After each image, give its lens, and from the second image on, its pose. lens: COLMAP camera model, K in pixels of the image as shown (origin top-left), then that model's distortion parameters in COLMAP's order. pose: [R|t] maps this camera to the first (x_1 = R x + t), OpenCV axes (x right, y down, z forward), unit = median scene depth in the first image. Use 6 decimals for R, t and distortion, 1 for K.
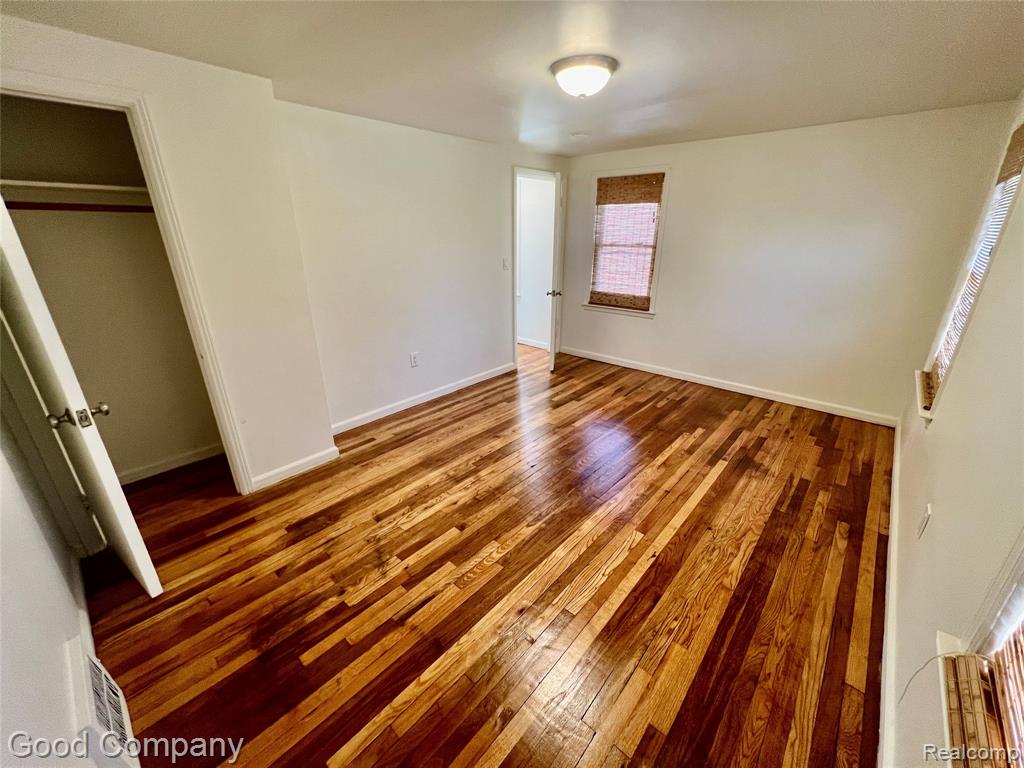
lens RADIAL K [[409.8, 0, 512.3], [0, 409.8, 385.9], [0, 0, 1]] dist [-0.000229, 0.000045]
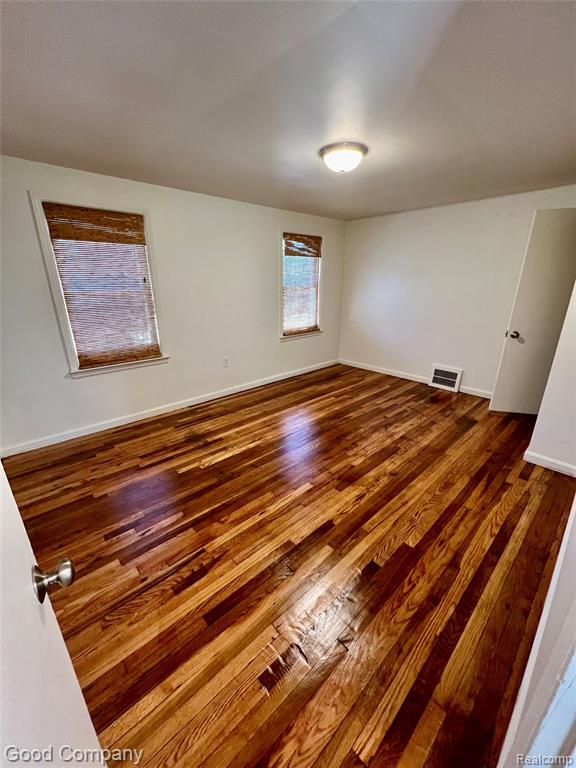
lens RADIAL K [[307.4, 0, 286.6], [0, 307.4, 383.6], [0, 0, 1]] dist [-0.000229, 0.000045]
pose [[-0.995630, -0.028991, 0.088776, 0.179898], [0.034441, 0.769614, 0.637580, -0.591986], [-0.086807, 0.637851, -0.765252, 1.638612]]
